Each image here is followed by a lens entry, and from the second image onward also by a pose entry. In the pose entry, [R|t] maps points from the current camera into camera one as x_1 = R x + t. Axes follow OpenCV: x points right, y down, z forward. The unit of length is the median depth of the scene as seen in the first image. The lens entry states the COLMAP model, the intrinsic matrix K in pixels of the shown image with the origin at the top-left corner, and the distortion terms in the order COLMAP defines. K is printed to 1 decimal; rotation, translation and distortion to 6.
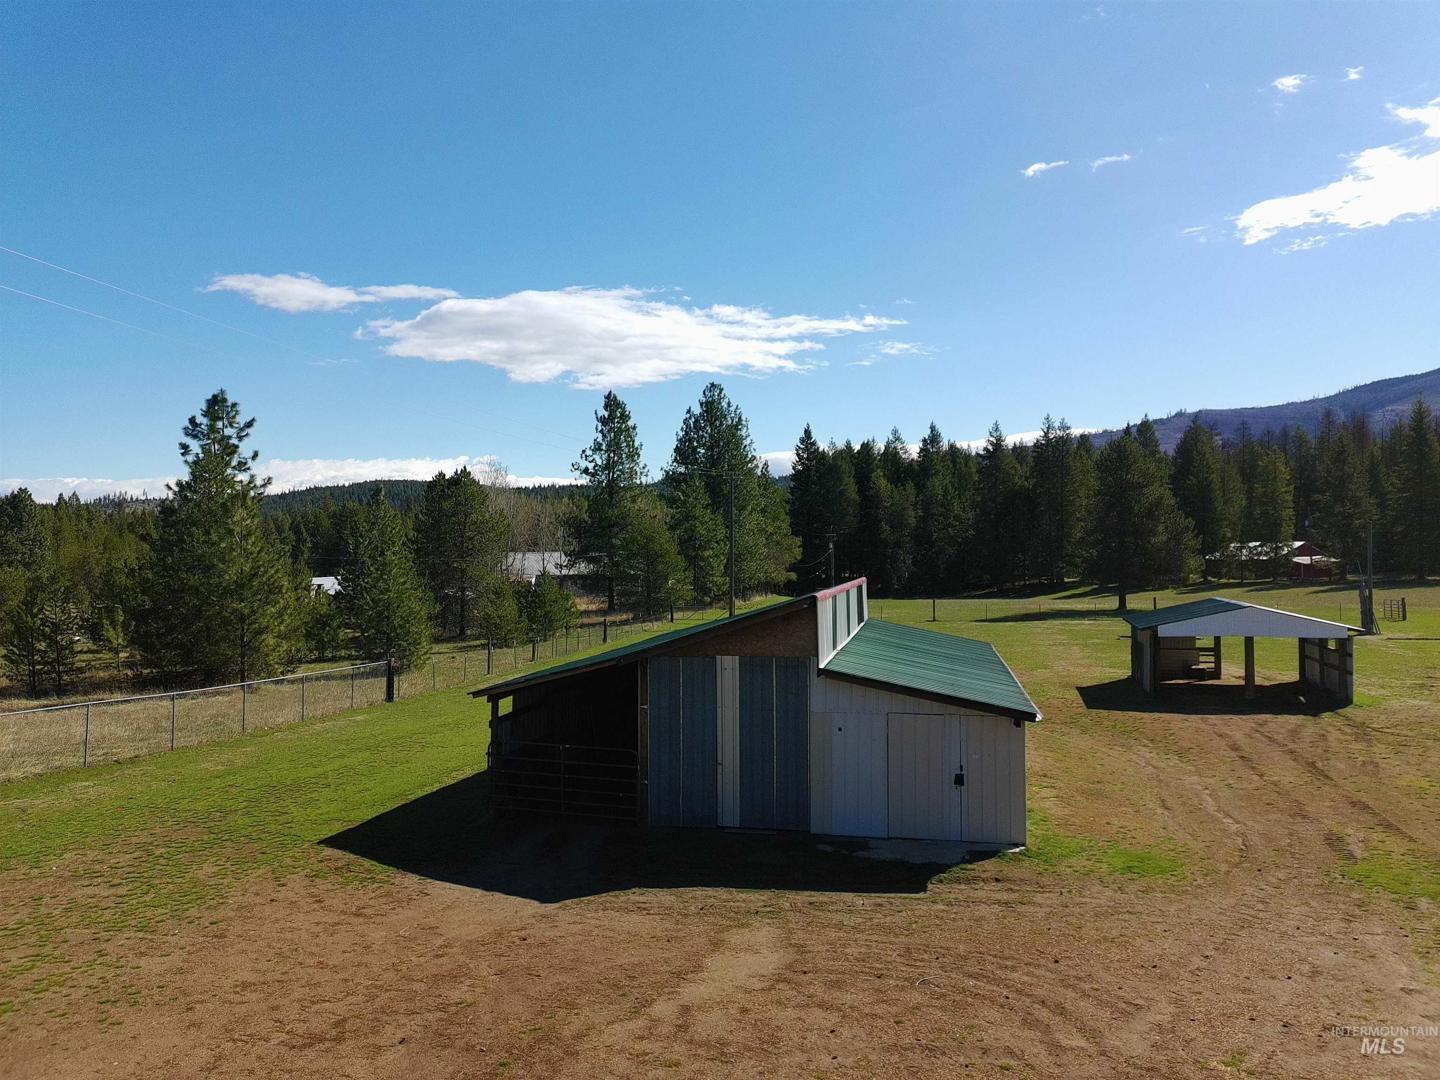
lens RADIAL K [[1066.7, 0, 716.4], [0, 1066.7, 542.2], [0, 0, 1]] dist [0.073008, -0.079086]
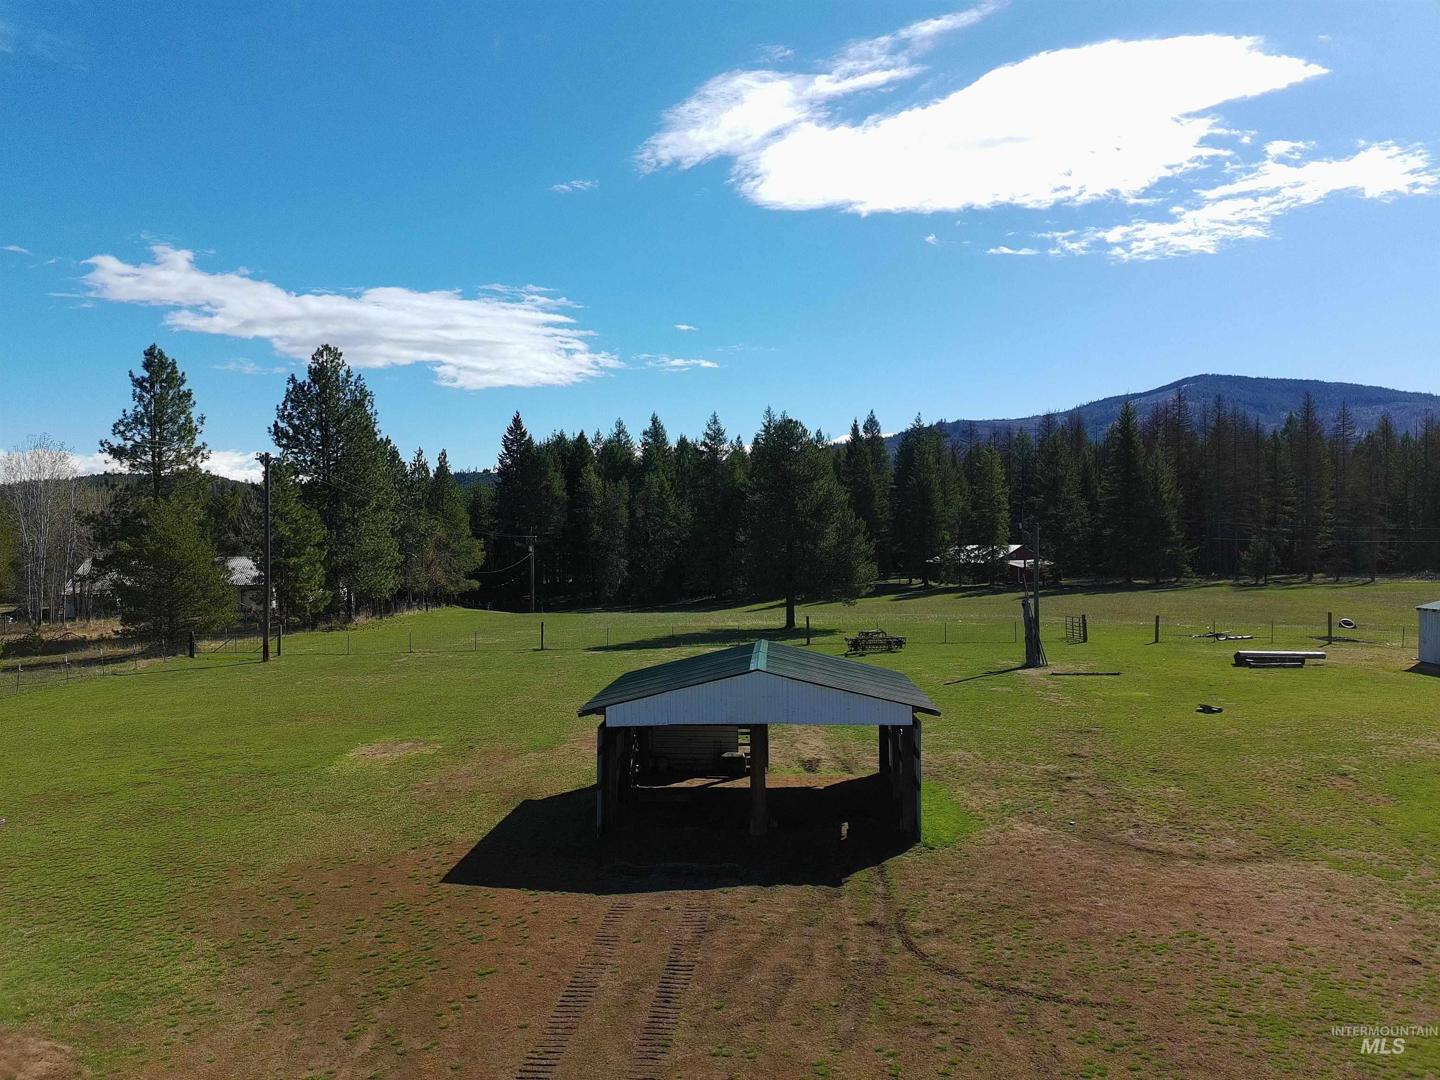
lens RADIAL K [[1066.7, 0, 716.4], [0, 1066.7, 542.2], [0, 0, 1]] dist [0.073008, -0.079086]
pose [[0.980448, 0.001418, 0.196775, 0.123343], [-0.001212, 0.999999, -0.001168, -0.001985], [-0.196776, 0.000907, 0.980448, 0.156027]]
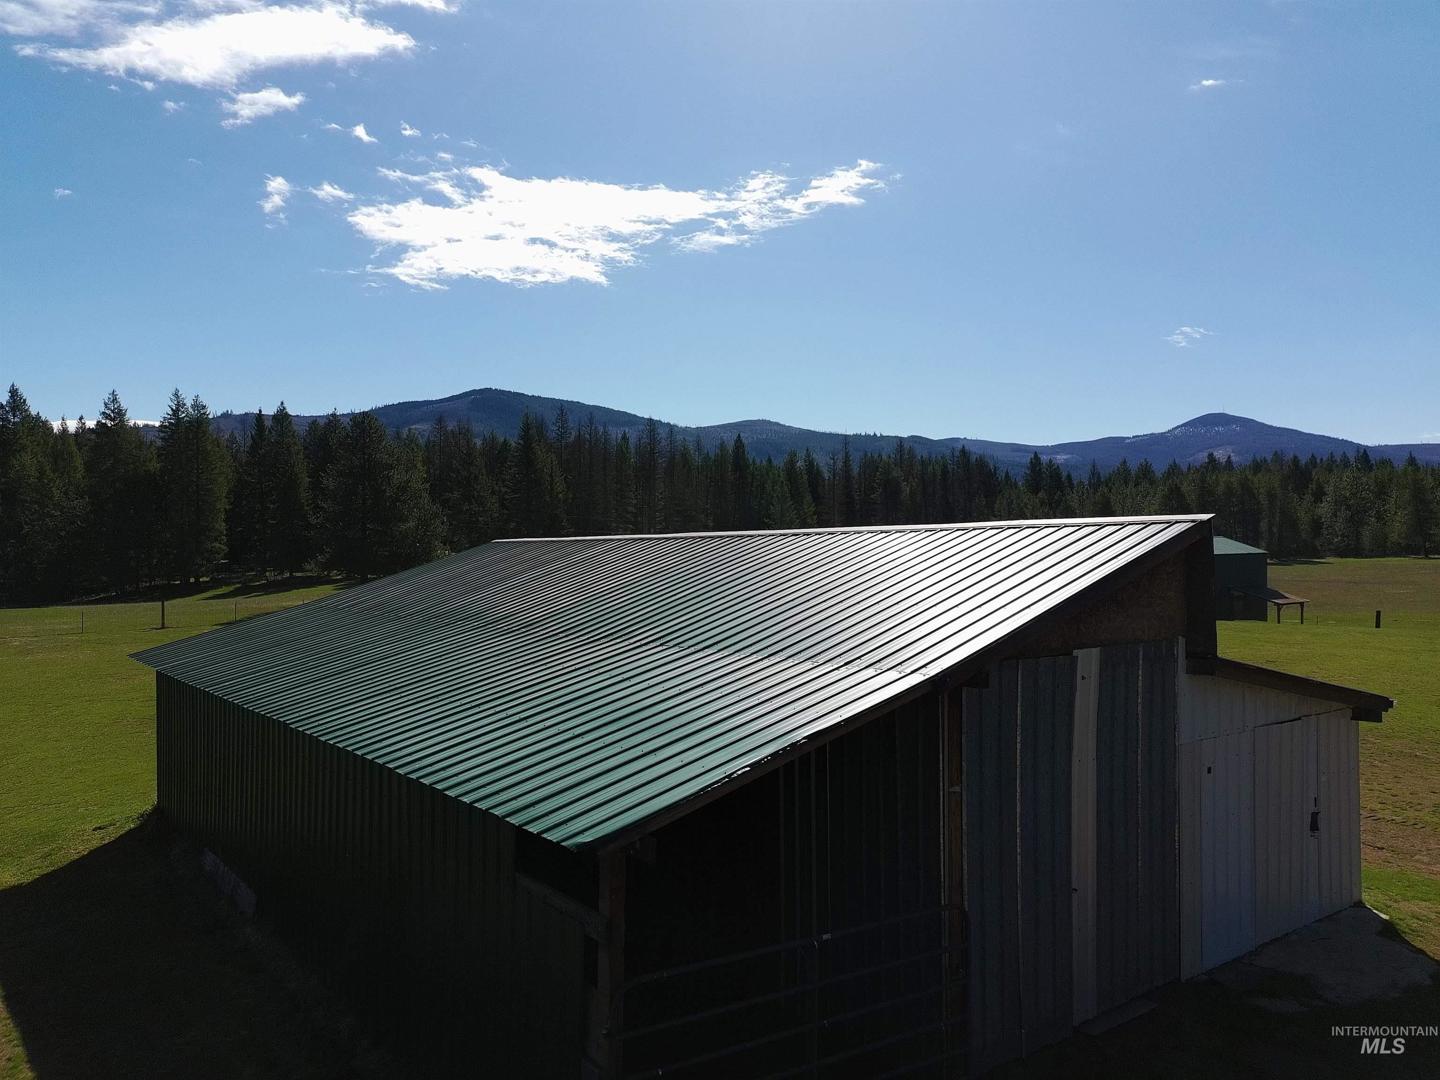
lens RADIAL K [[1066.7, 0, 716.4], [0, 1066.7, 542.2], [0, 0, 1]] dist [0.073008, -0.079086]
pose [[0.670920, 0.000899, 0.741529, -0.073275], [0.001053, 0.999997, -0.002165, 0.010221], [-0.741529, 0.002233, 0.670917, 0.134412]]
